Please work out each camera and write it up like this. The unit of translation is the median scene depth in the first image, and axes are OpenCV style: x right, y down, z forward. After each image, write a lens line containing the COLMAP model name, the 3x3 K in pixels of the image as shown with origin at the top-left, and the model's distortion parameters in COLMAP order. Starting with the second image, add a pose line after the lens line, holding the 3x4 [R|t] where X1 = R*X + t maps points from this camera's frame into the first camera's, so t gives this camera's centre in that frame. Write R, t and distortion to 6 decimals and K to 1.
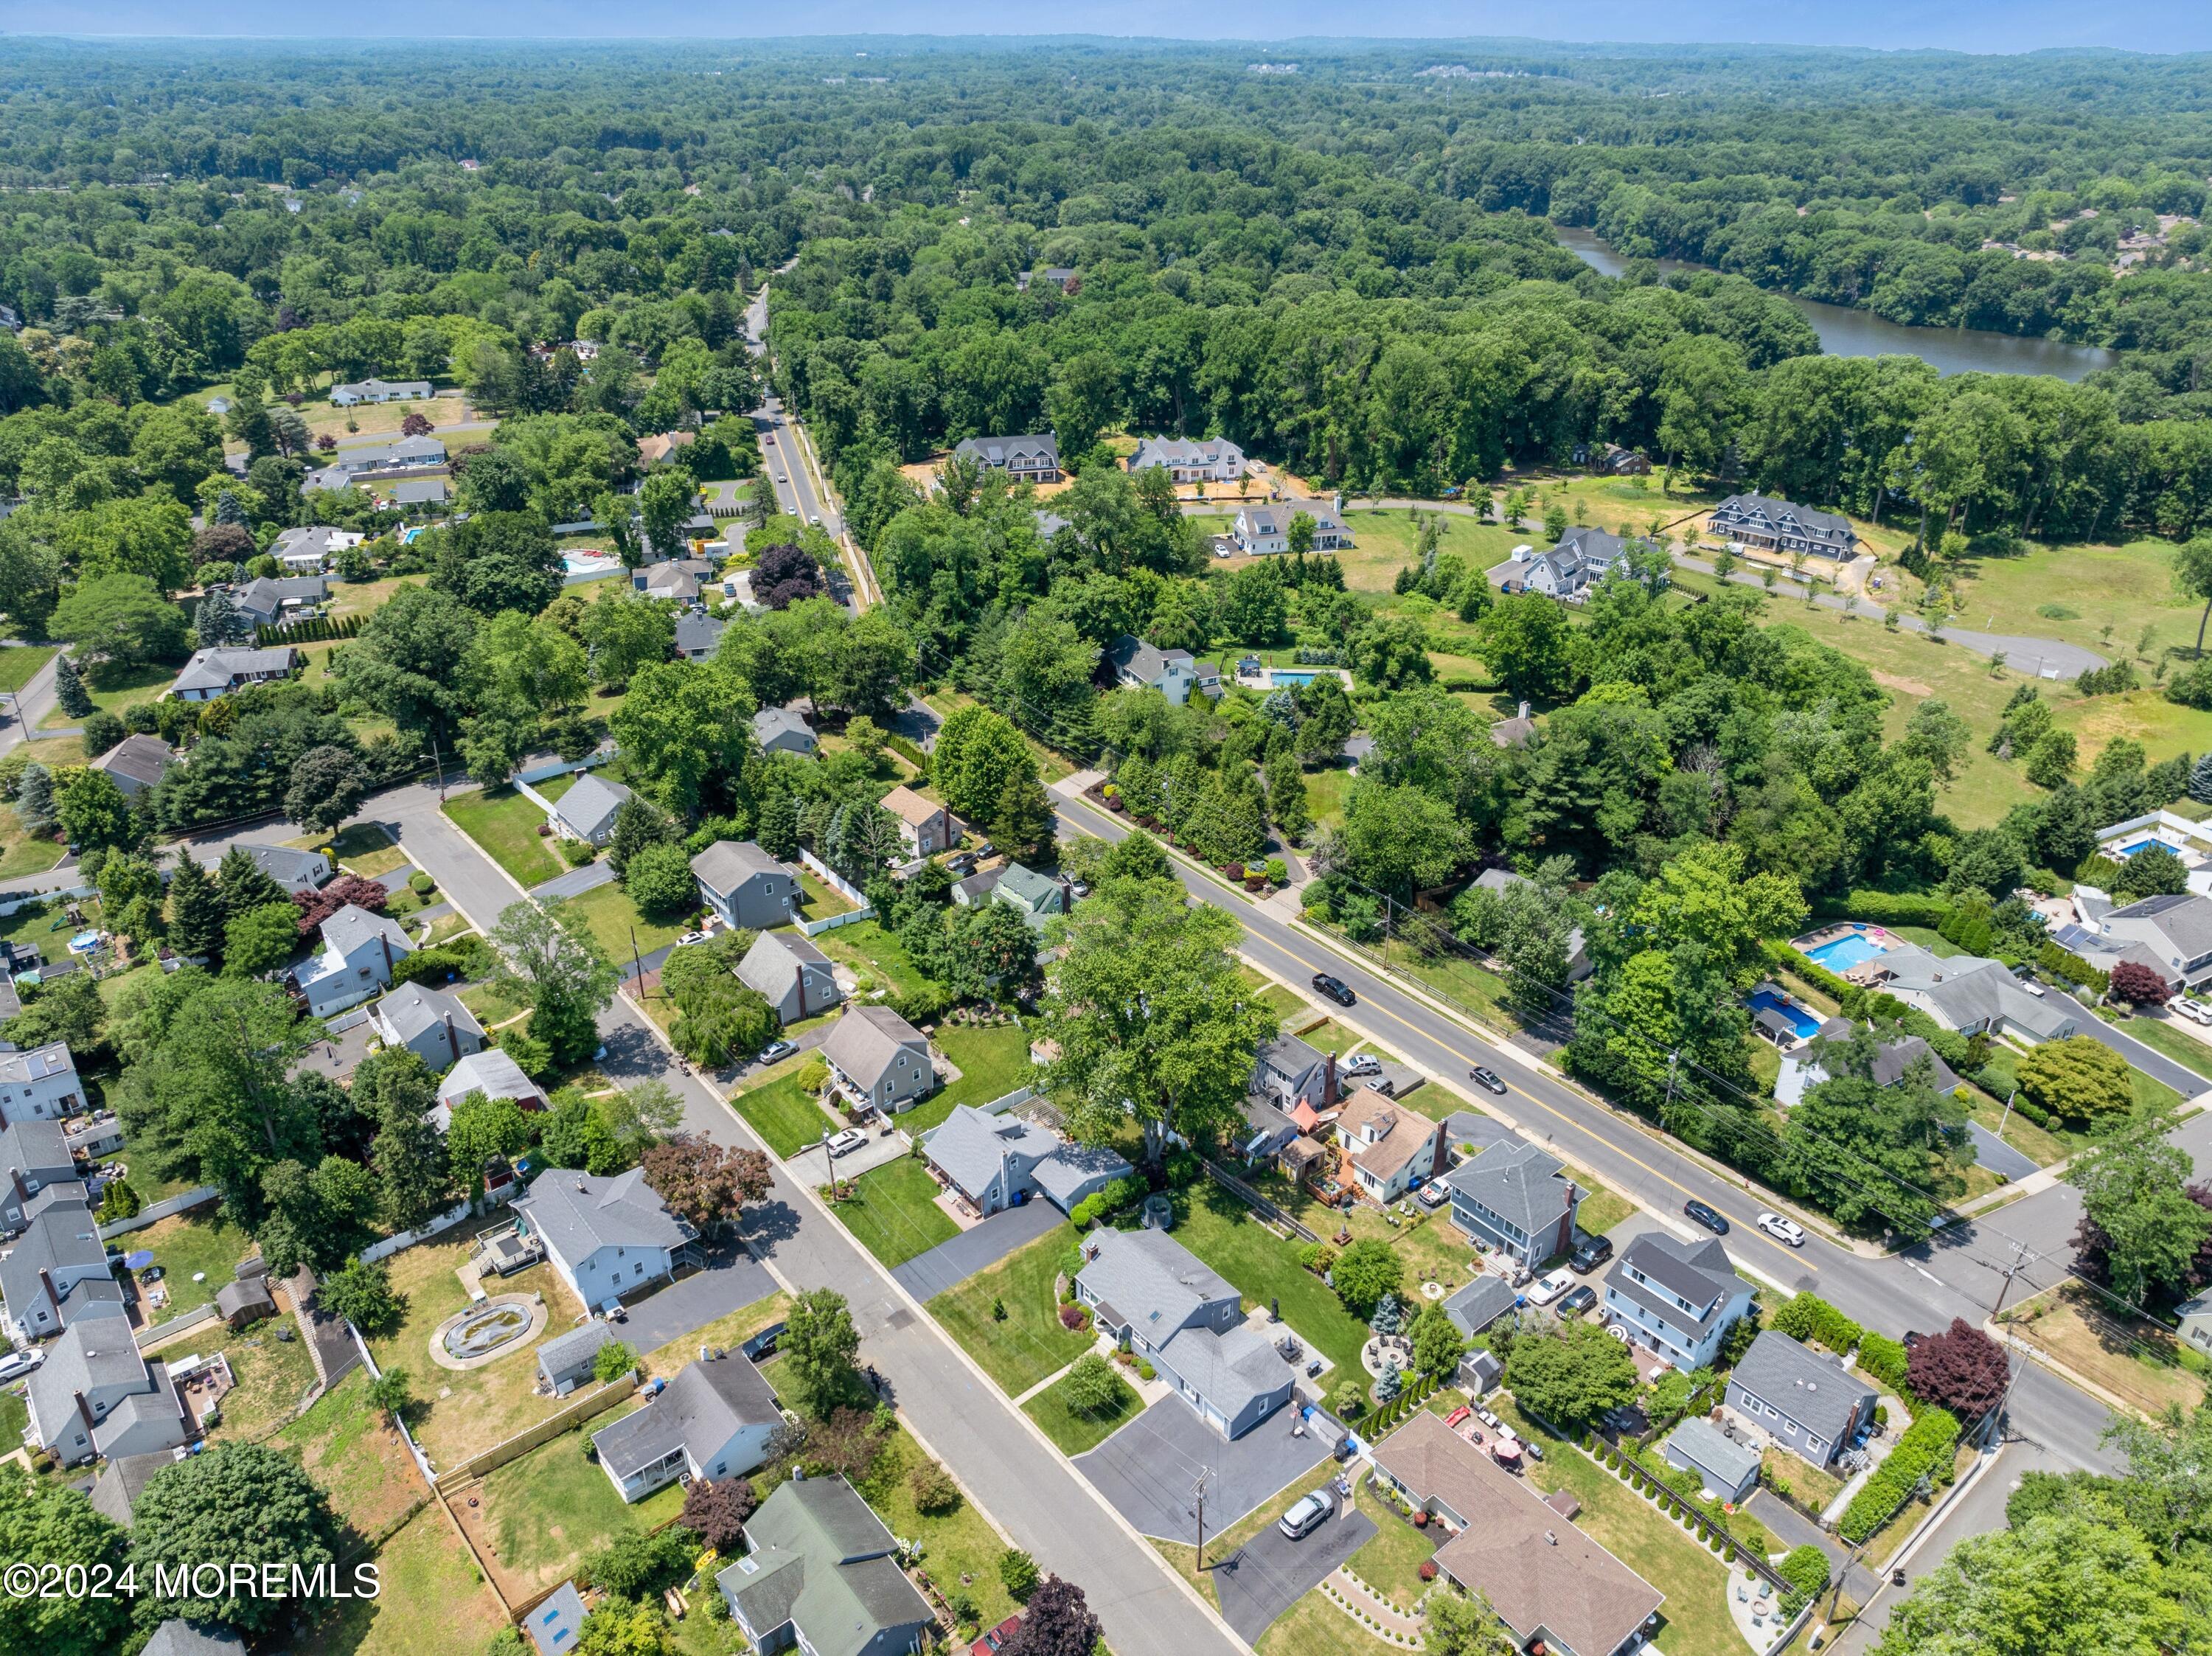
lens RADIAL K [[1546.5, 0, 1103.9], [0, 1546.5, 826.2], [0, 0, 1]] dist [-0.039599, -0.000395]
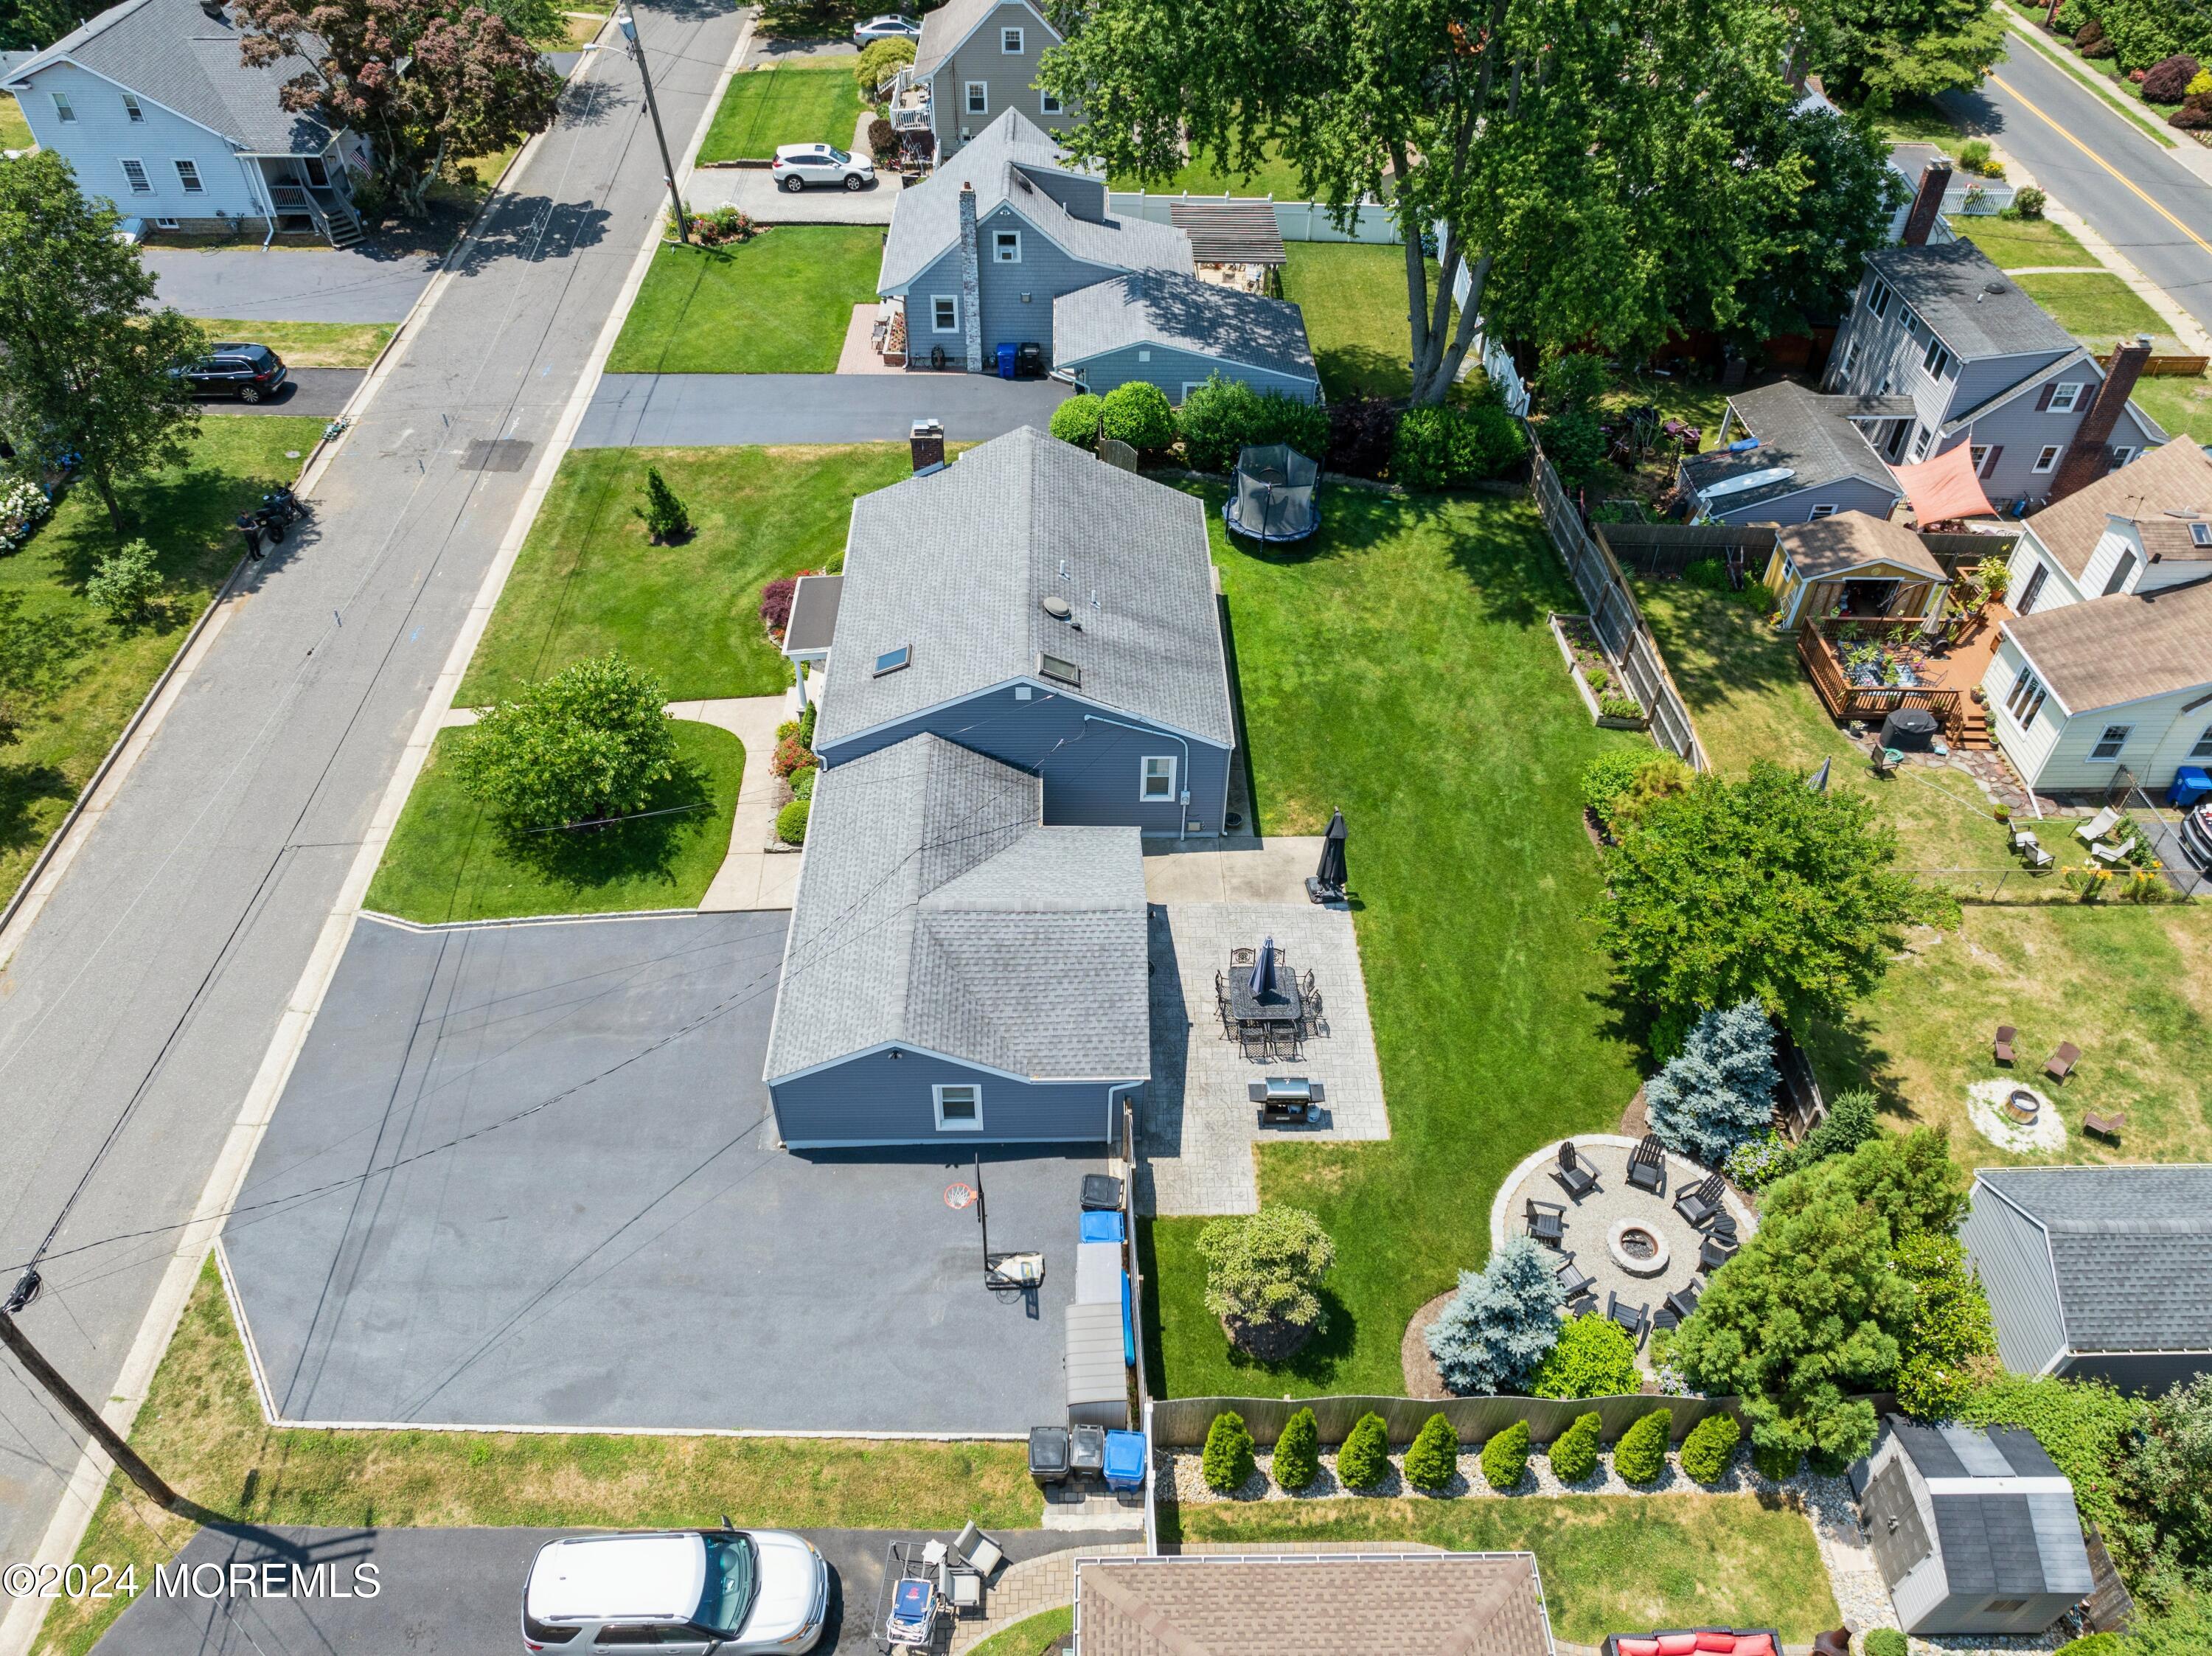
lens RADIAL K [[1541.2, 0, 1103.8], [0, 1541.2, 834.9], [0, 0, 1]] dist [-0.033479, -0.008086]
pose [[0.783825, 0.430127, -0.447895, 0.167505], [-0.291882, 0.891818, 0.345639, 0.195904], [0.548109, -0.140188, 0.824575, 0.645713]]
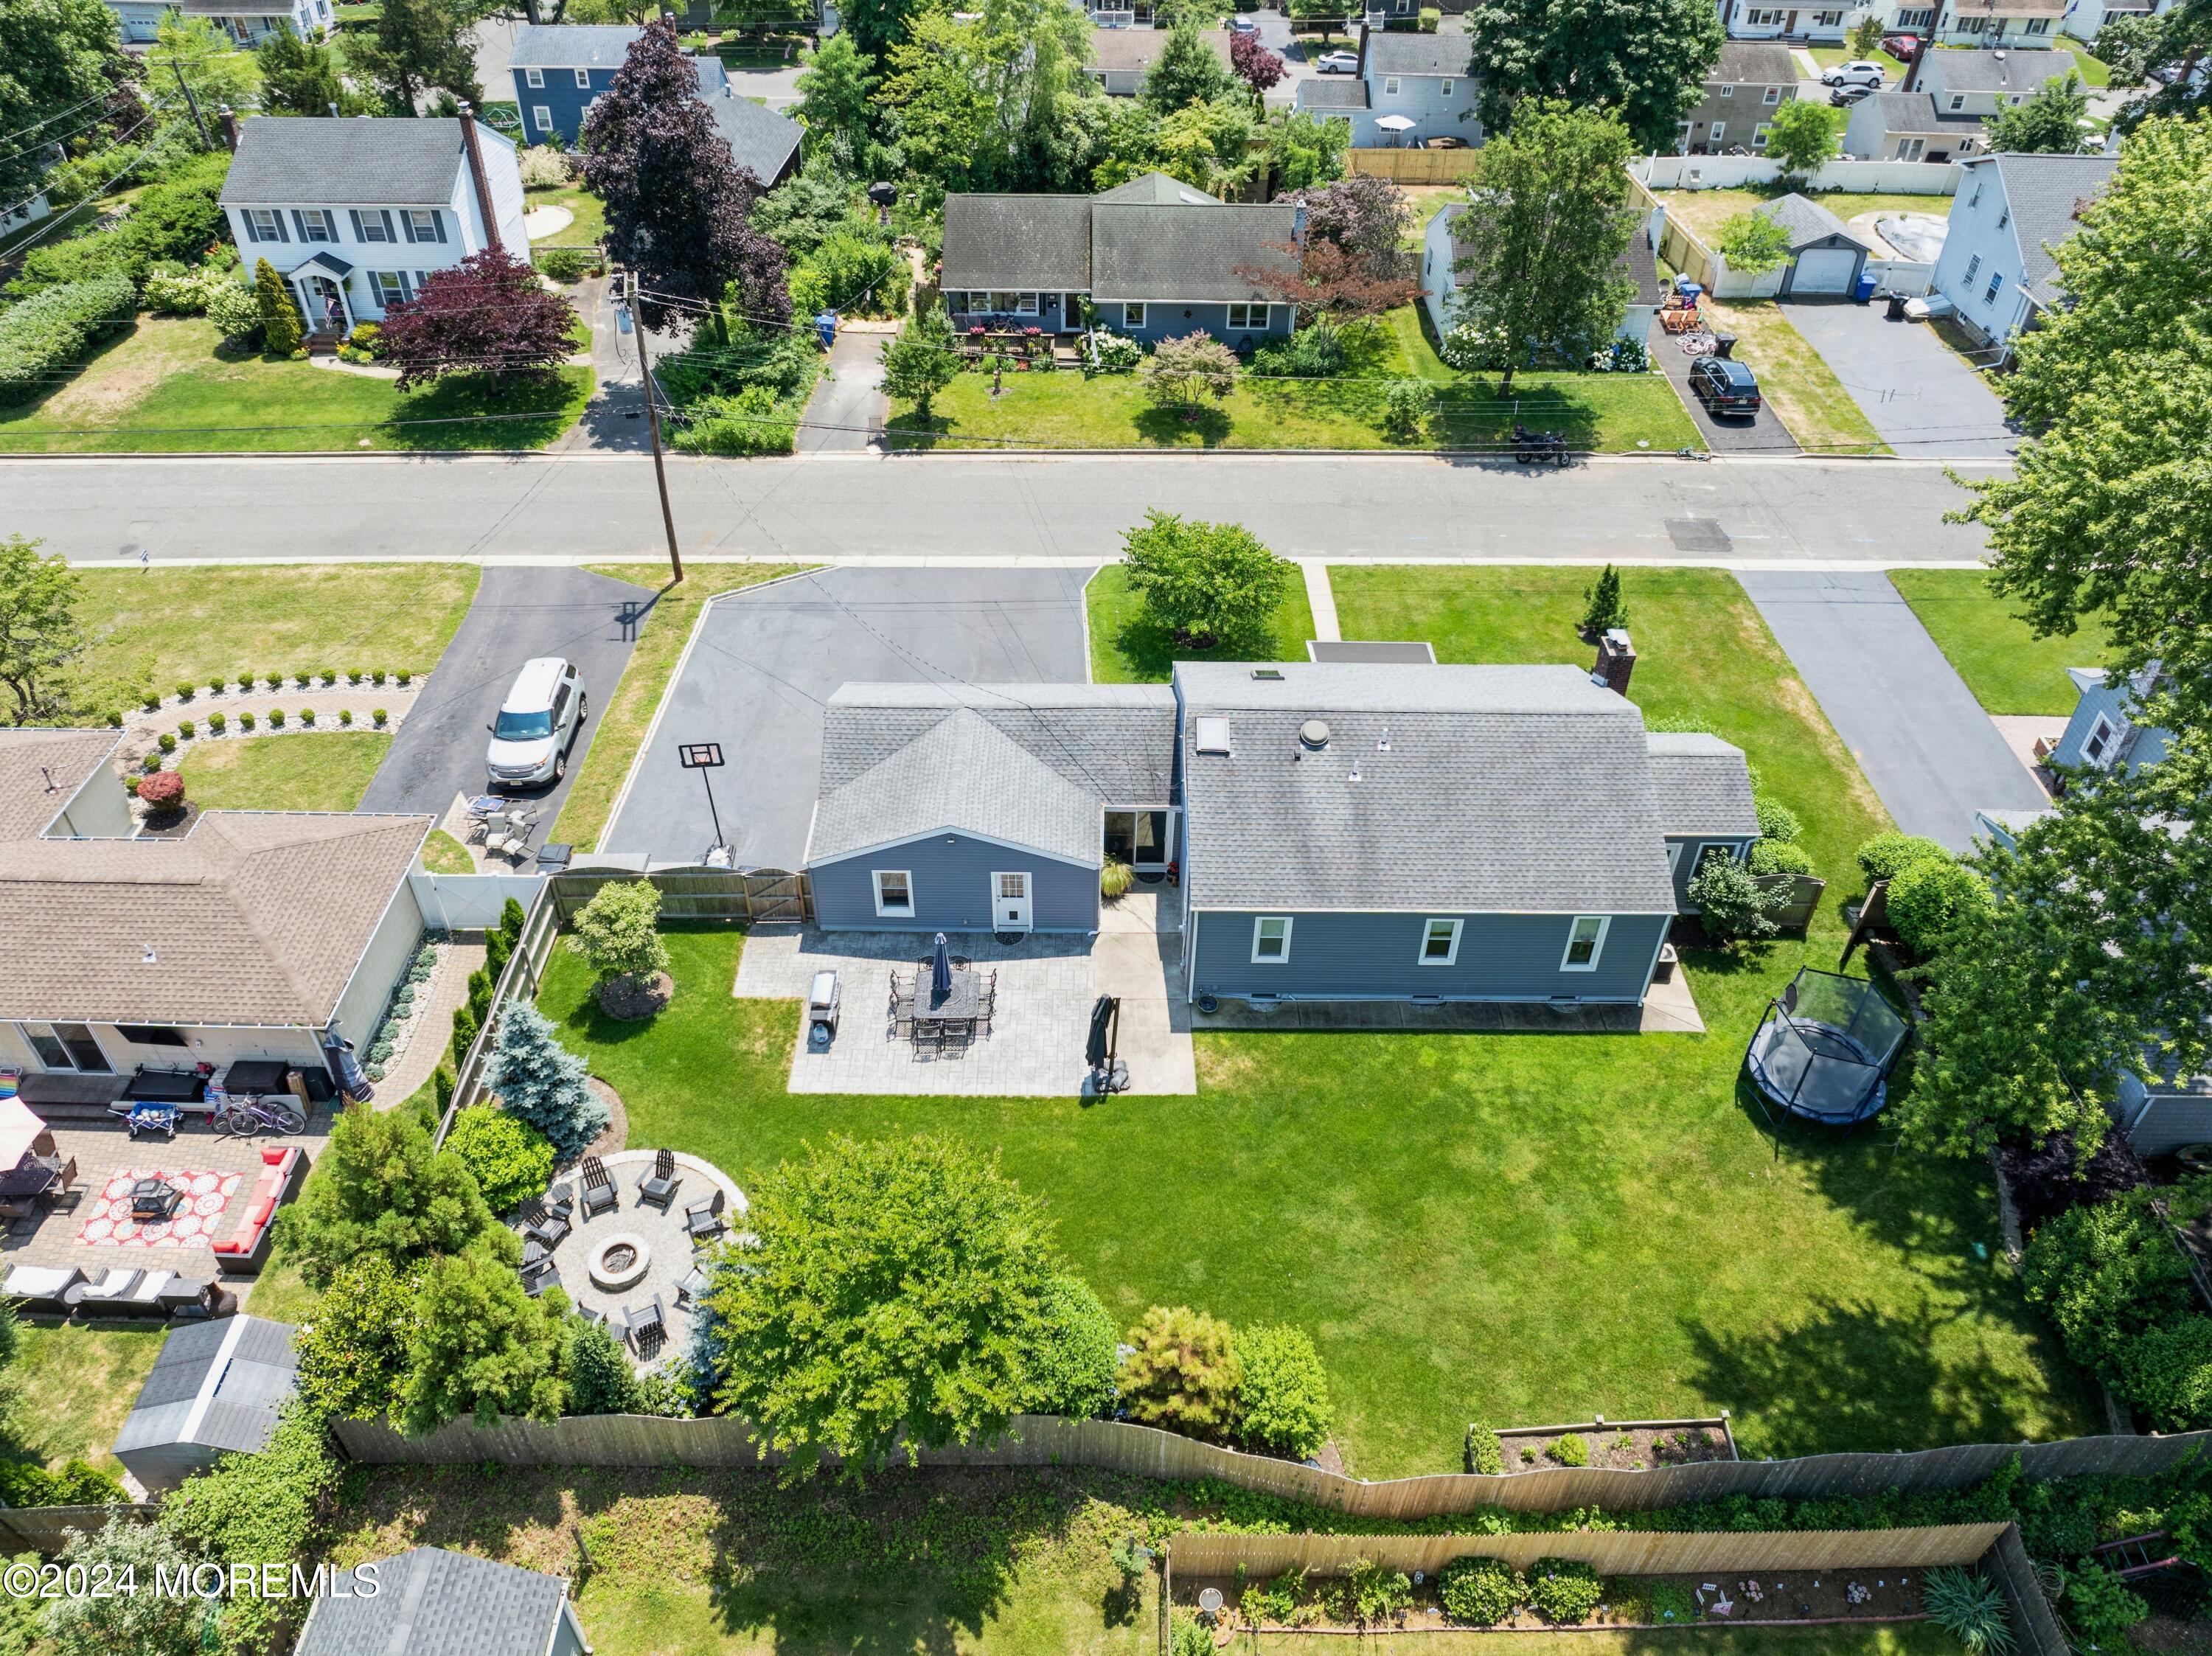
lens RADIAL K [[1541.8, 0, 1102.5], [0, 1541.8, 836.4], [0, 0, 1]] dist [-0.039484, 0.007373]
pose [[-0.636224, 0.486057, -0.599139, 0.207064], [-0.369627, 0.489620, 0.789714, 0.087138], [0.677197, 0.723893, -0.131848, 0.857081]]
